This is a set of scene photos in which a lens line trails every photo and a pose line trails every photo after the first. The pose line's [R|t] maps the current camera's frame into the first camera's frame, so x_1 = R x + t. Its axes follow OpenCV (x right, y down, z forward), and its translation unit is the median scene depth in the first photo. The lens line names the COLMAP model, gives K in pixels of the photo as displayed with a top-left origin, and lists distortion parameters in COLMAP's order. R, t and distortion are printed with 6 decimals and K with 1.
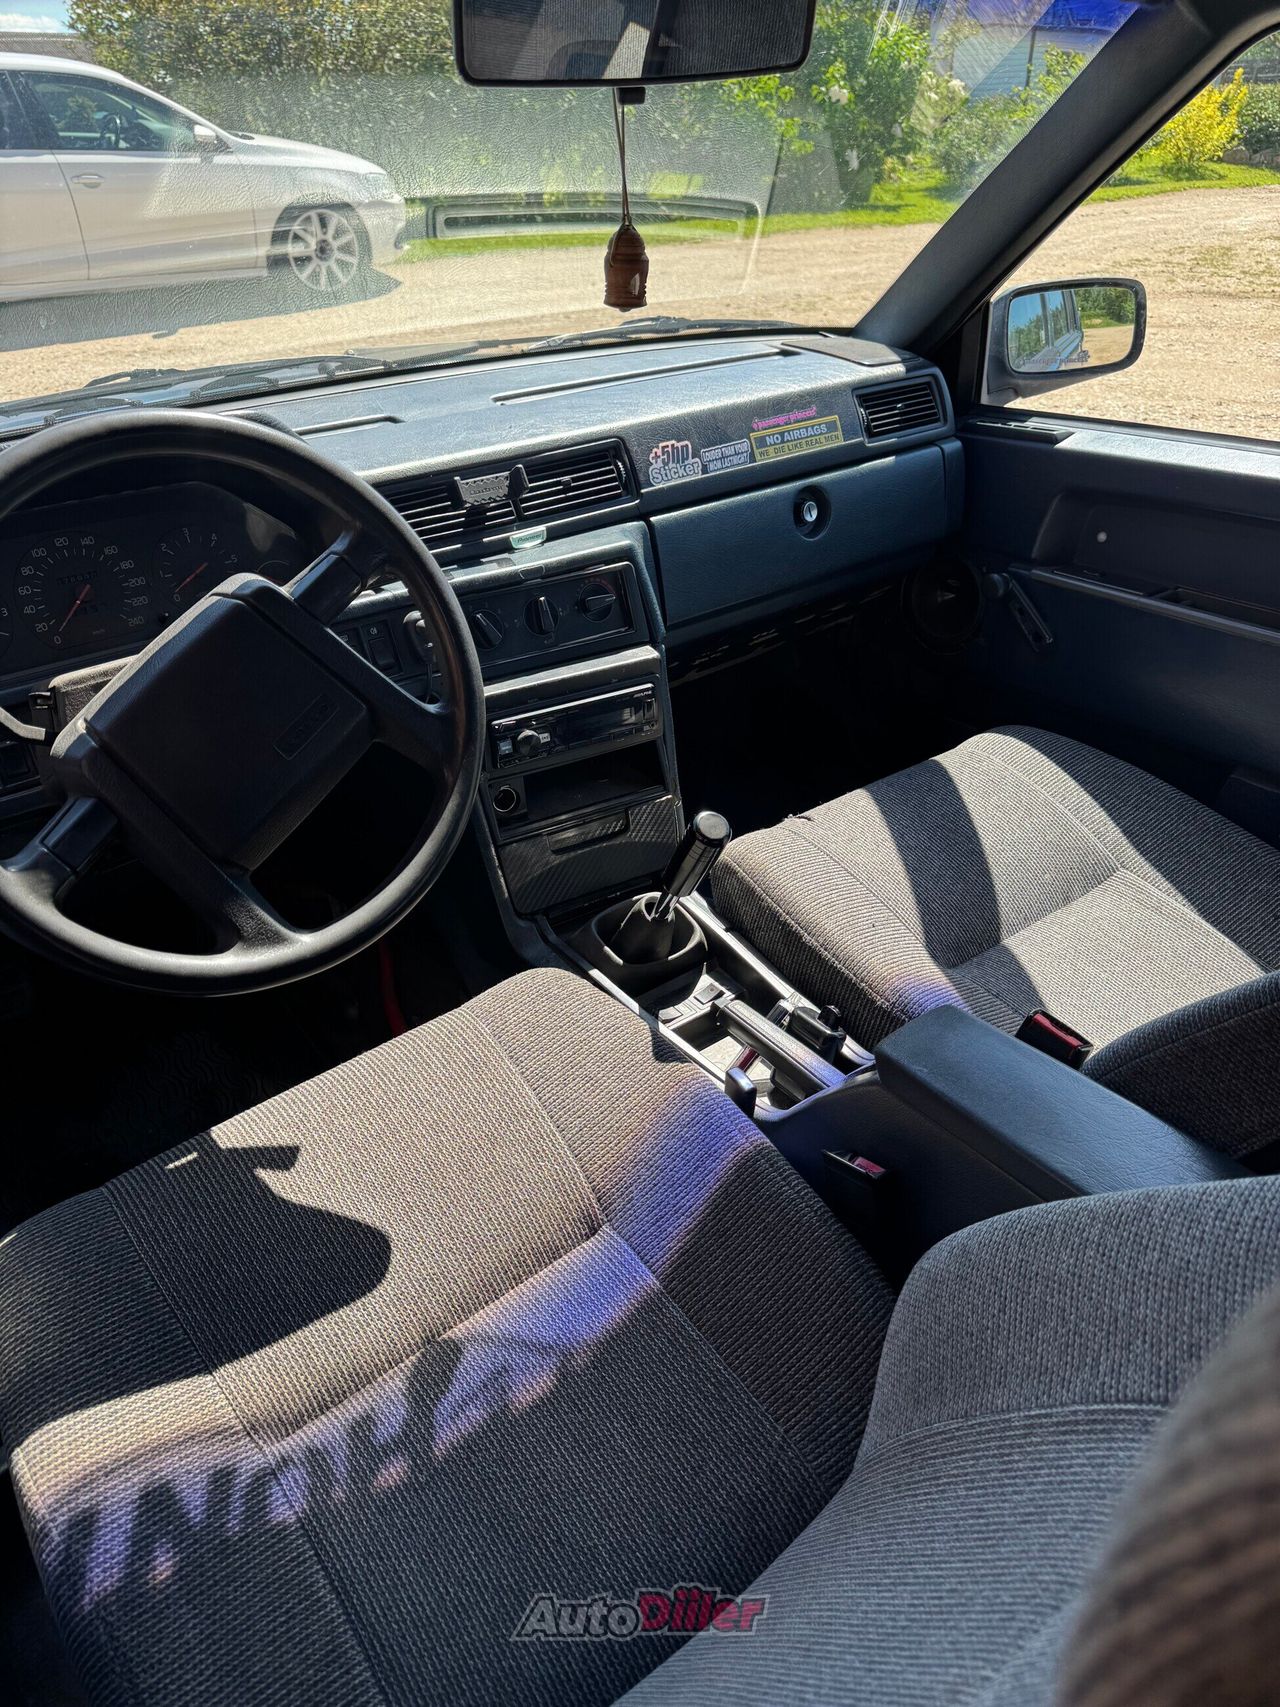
lens RADIAL K [[1201.0, 0, 640.9], [0, 1201.0, 853.7], [0, 0, 1]] dist [-0.003999, 0.000742]
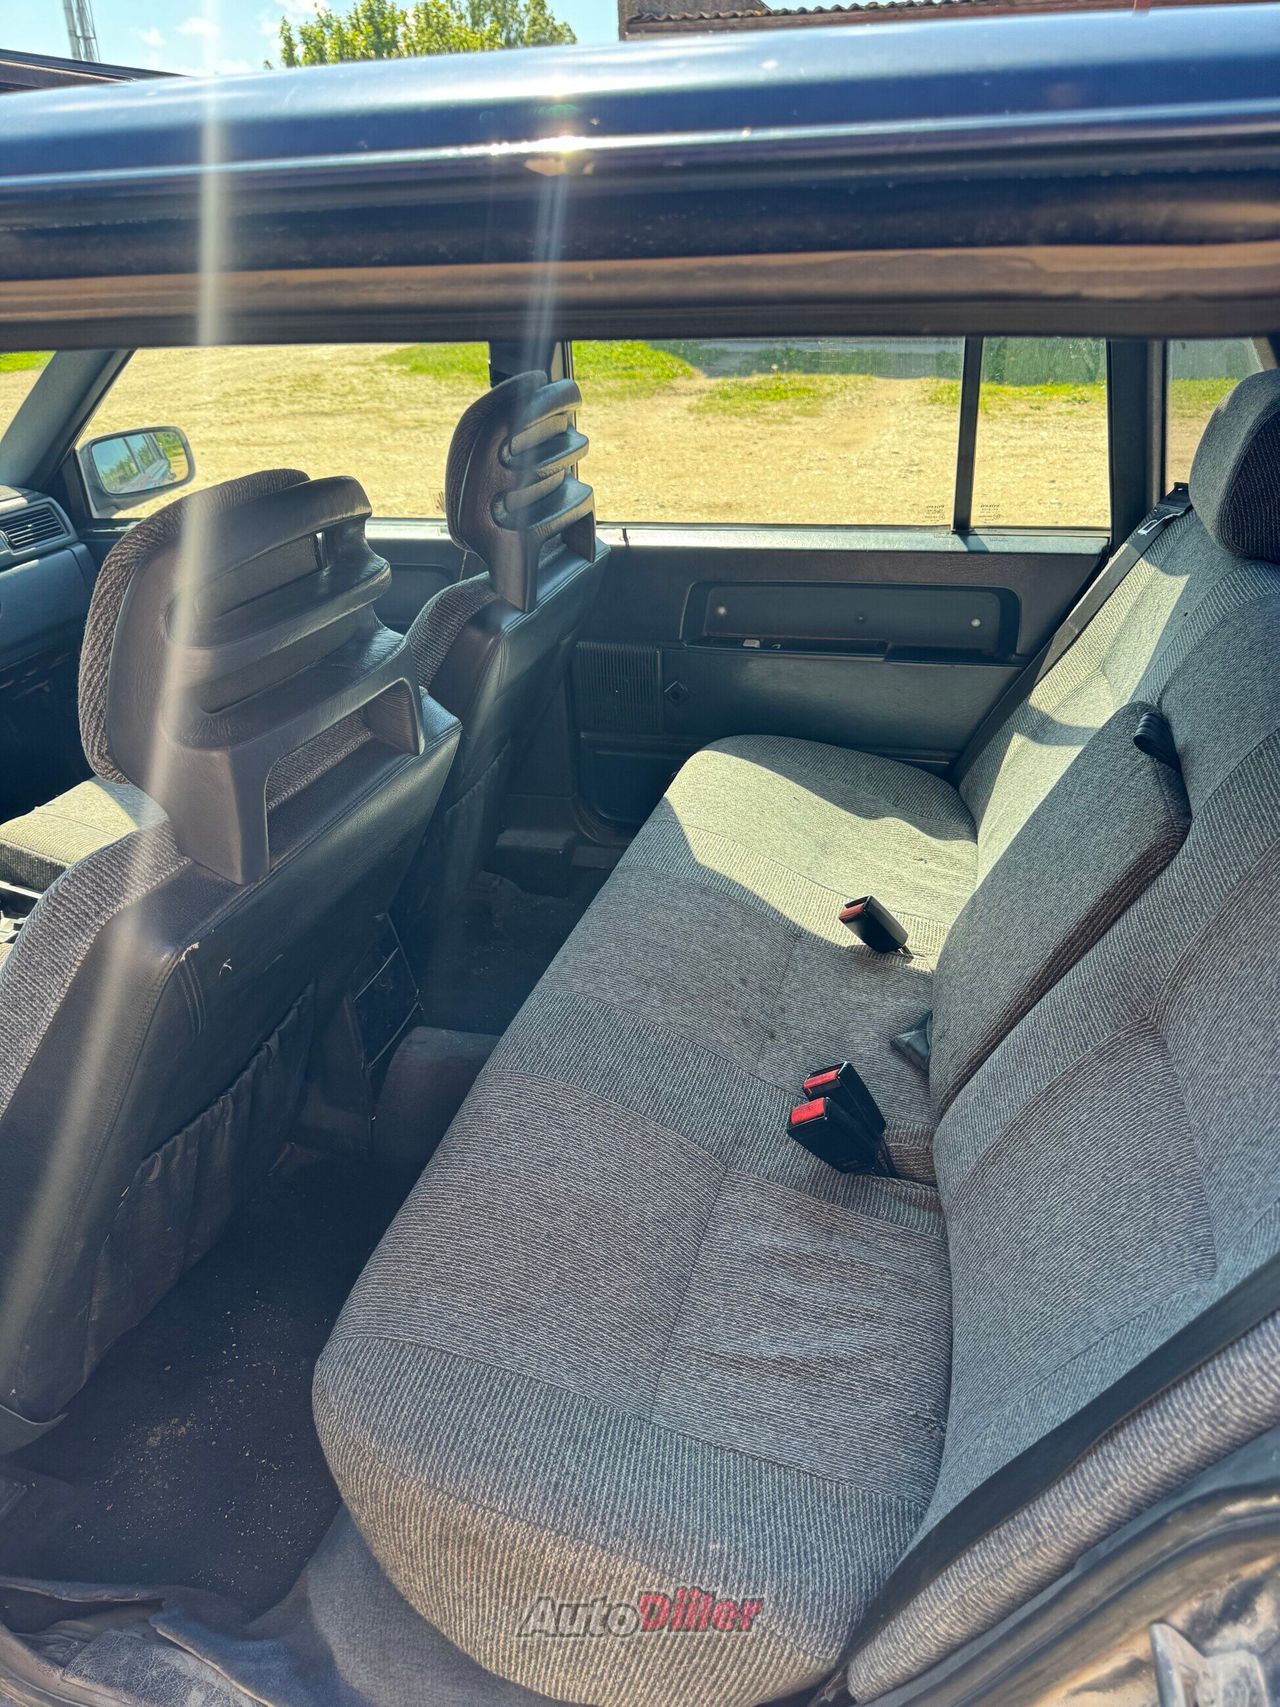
lens RADIAL K [[1201.0, 0, 639.7], [0, 1201.0, 851.7], [0, 0, 1]] dist [-0.003999, 0.000742]
pose [[0.801695, -0.270306, 0.533122, -0.042099], [0.316875, 0.948457, 0.004382, 0.135577], [-0.506828, 0.165420, 0.846027, -0.317217]]
